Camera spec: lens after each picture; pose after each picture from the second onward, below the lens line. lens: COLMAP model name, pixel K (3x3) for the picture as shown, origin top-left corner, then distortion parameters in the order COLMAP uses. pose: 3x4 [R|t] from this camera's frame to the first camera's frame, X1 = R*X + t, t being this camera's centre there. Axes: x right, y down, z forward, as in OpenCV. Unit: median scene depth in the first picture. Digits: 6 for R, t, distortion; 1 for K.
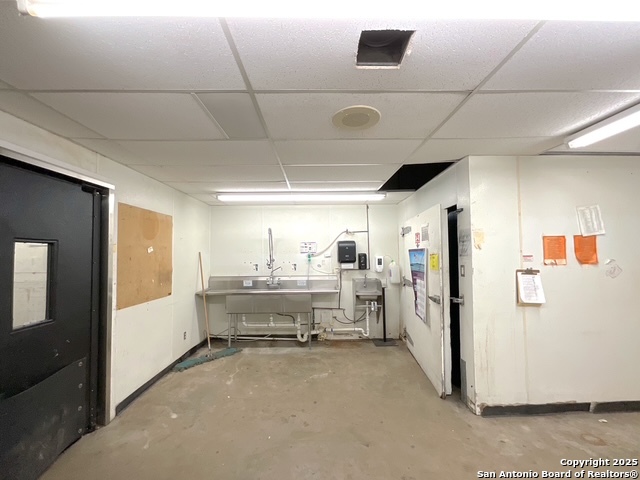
lens RADIAL K [[257.2, 0, 318.0], [0, 257.2, 241.2], [0, 0, 1]] dist [0.002631, 0.000303]
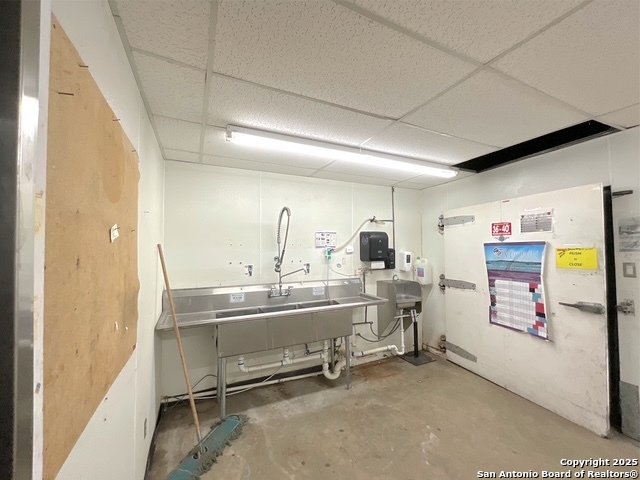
lens RADIAL K [[257.2, 0, 319.8], [0, 257.2, 241.4], [0, 0, 1]] dist [0.002631, 0.000303]
pose [[0.912295, 0.014608, 0.409273, -0.348542], [-0.020945, 0.999720, 0.011004, 0.022093], [-0.408997, -0.018611, 0.912346, 0.379538]]
